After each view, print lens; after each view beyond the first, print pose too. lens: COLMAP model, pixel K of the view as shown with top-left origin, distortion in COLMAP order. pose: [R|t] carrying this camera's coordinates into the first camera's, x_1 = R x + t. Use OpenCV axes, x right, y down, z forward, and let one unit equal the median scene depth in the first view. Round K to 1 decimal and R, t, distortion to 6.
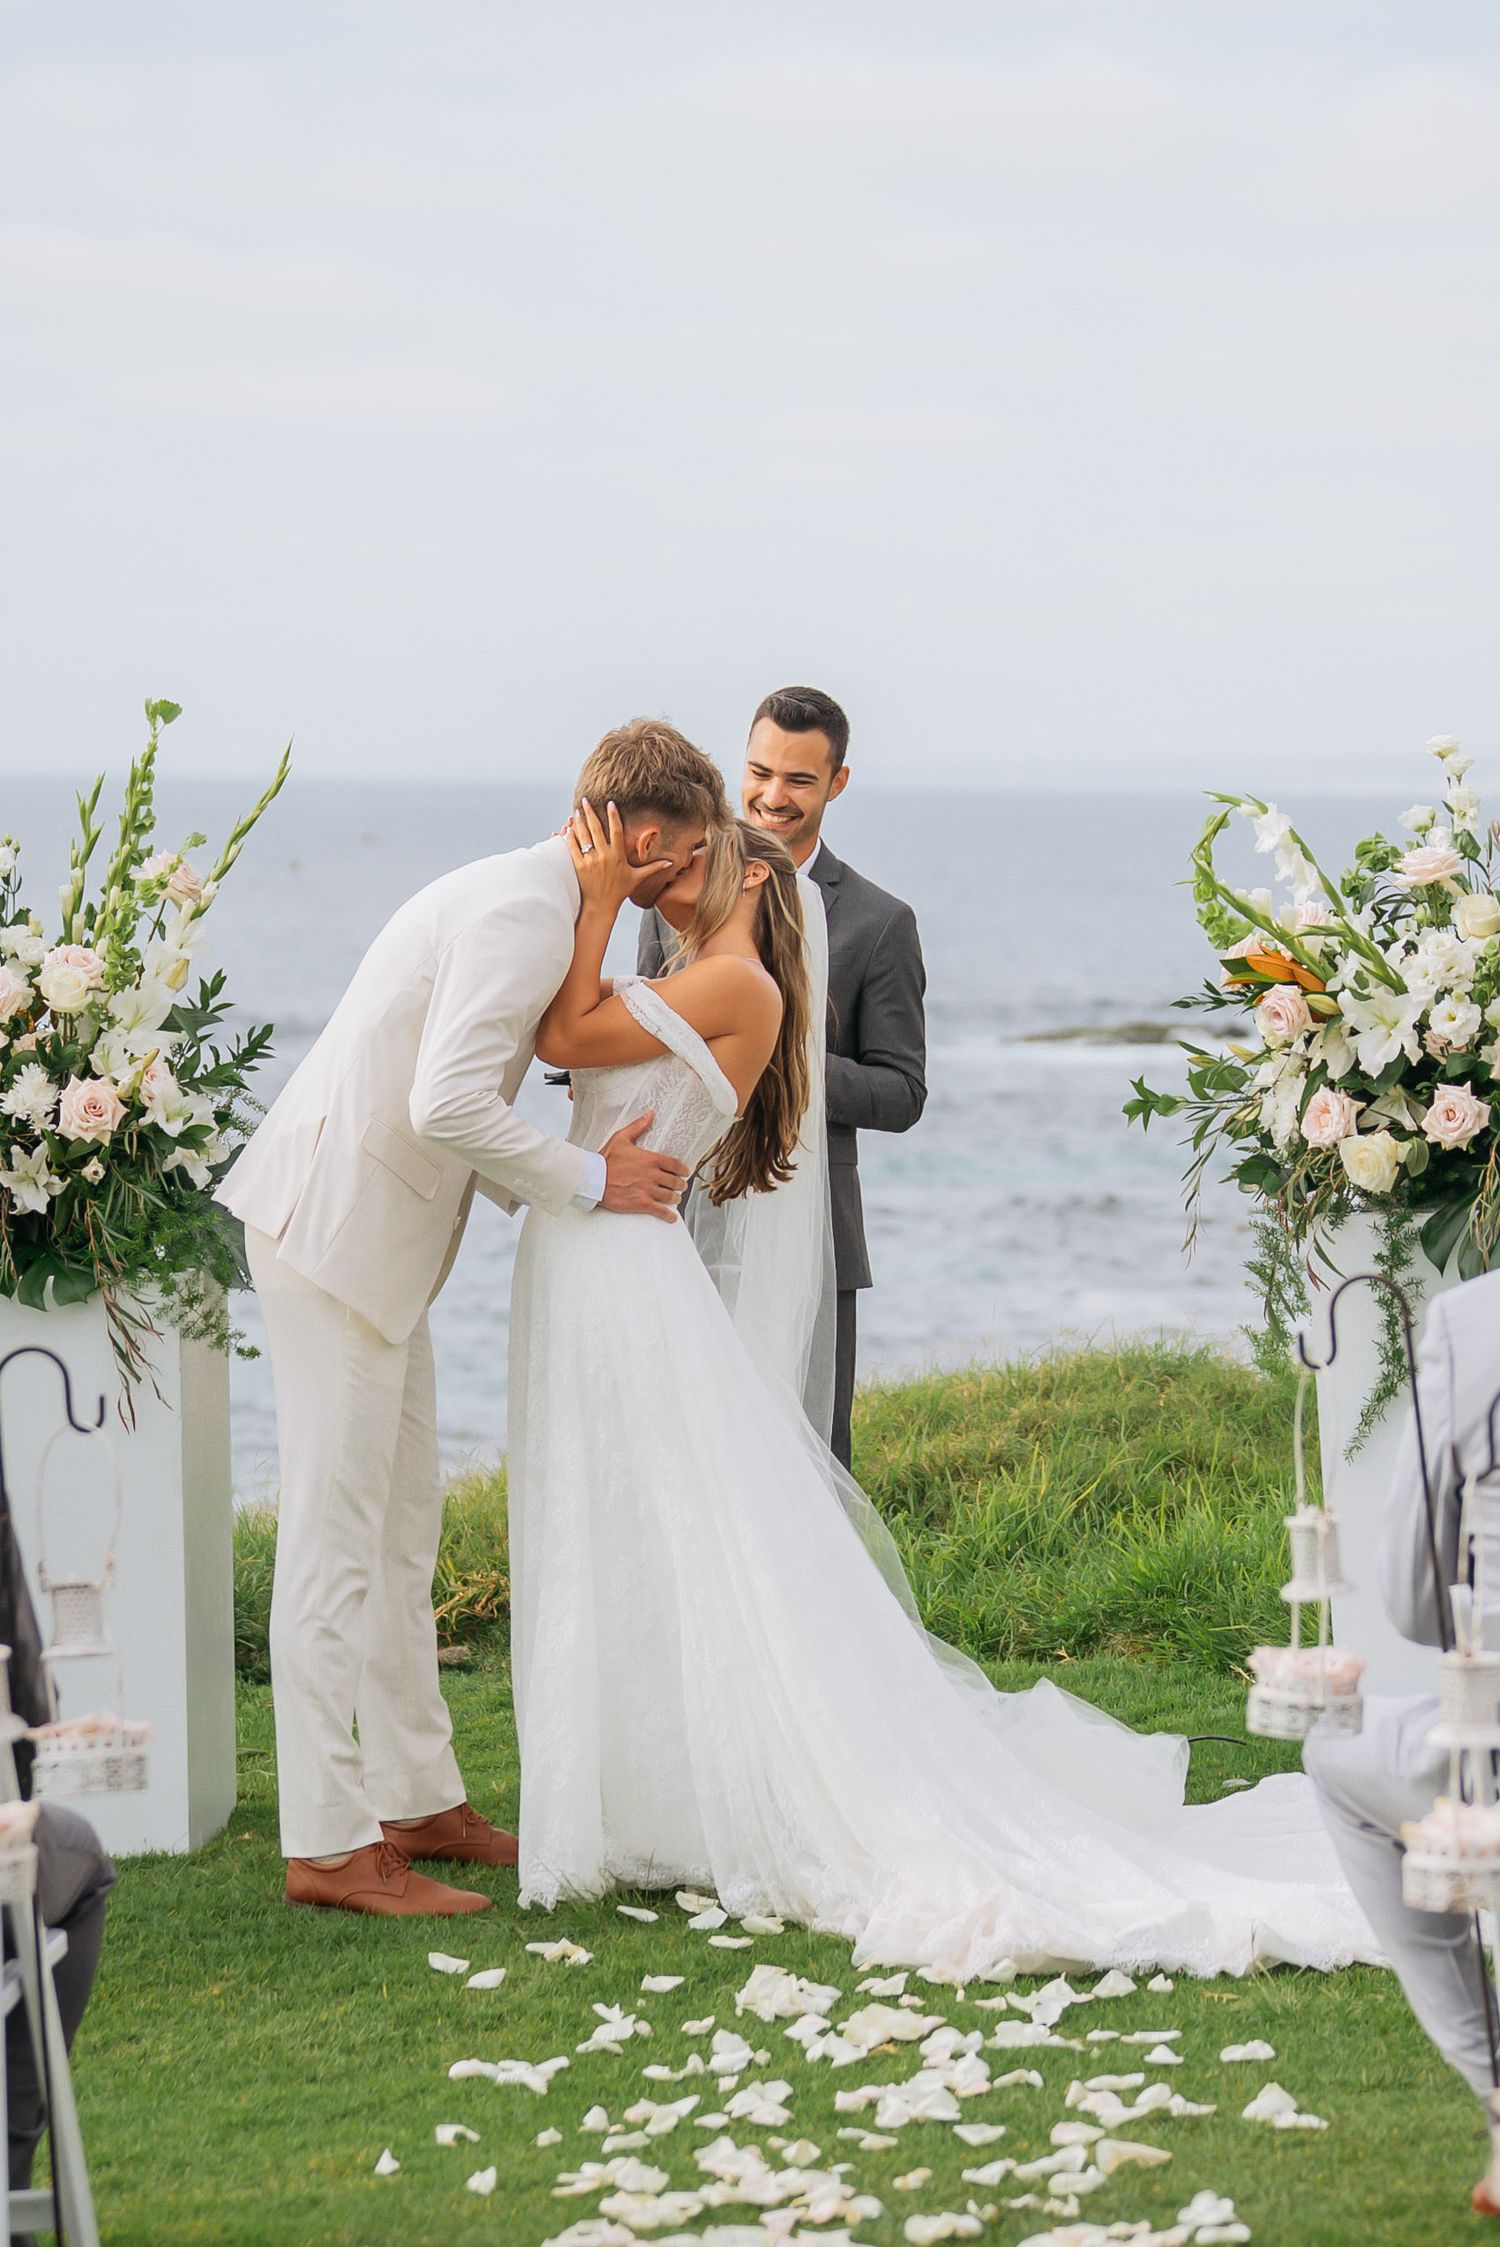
lens RADIAL K [[7325.1, 0, 797.4], [0, 7325.1, 1023.3], [0, 0, 1]] dist [0.610946, 0.000000]
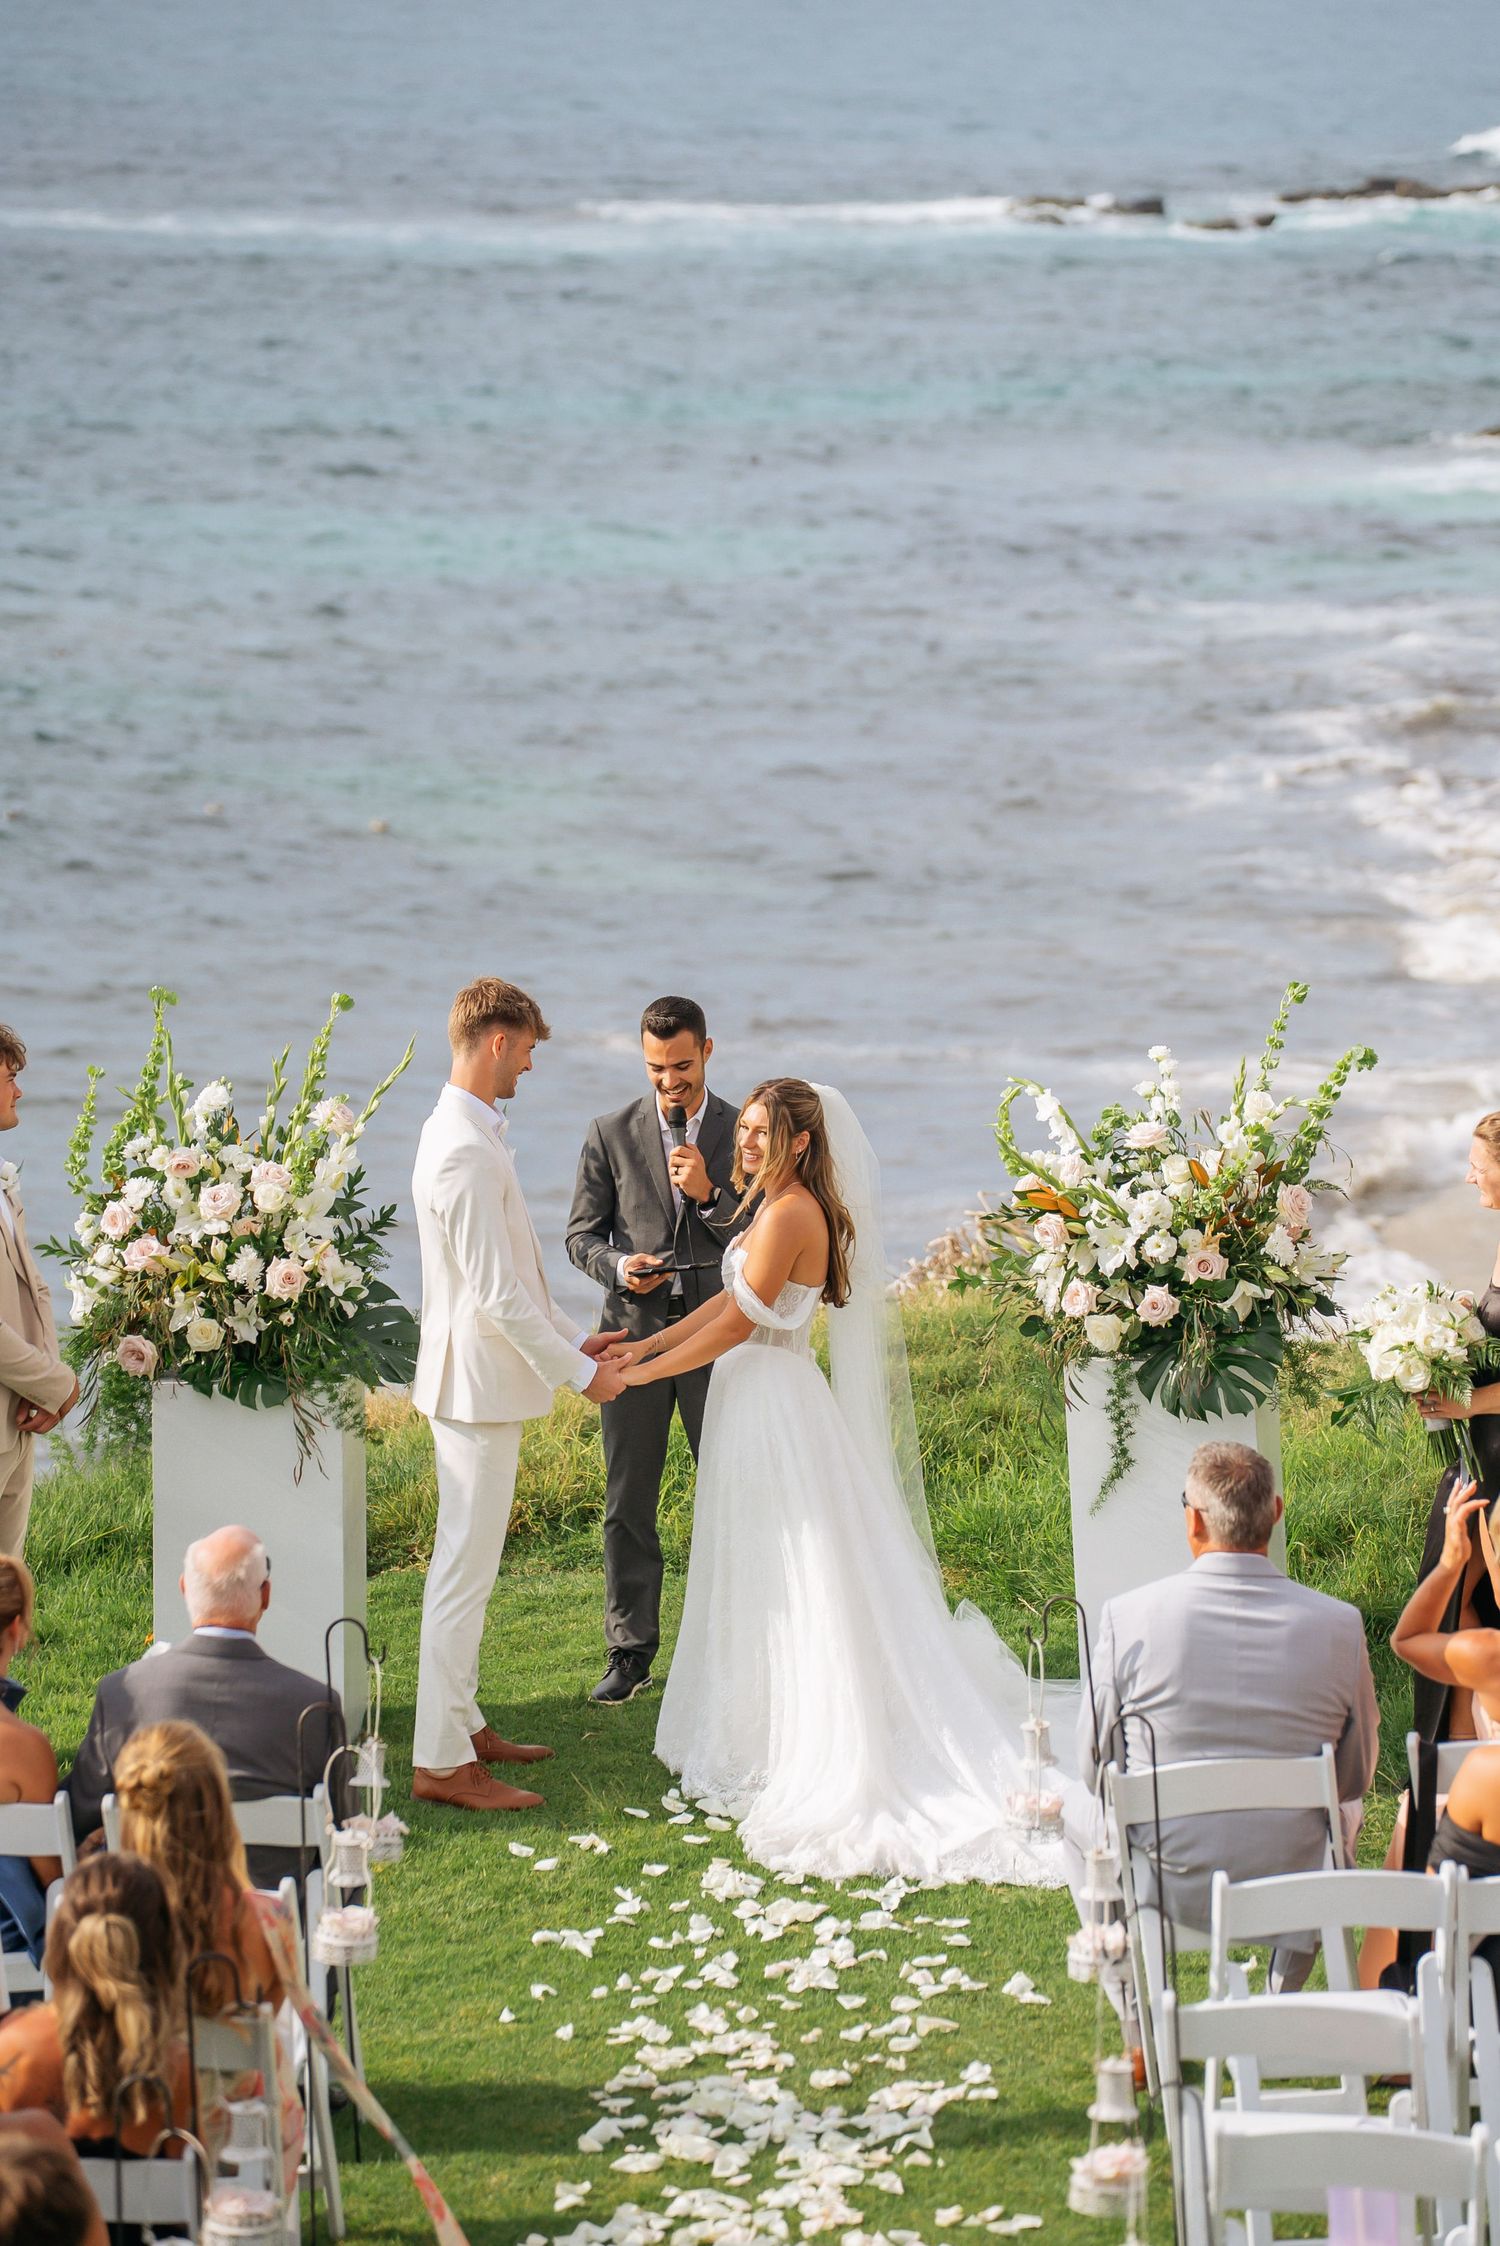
lens RADIAL K [[8219.4, 0, 741.5], [0, 8219.4, 1128.1], [0, 0, 1]] dist [1.785119, 0.000000]
pose [[0.999844, 0.011798, 0.013161, -0.025683], [-0.013214, 0.993475, 0.113285, -0.244255], [-0.011739, -0.113441, 0.993475, -0.817691]]
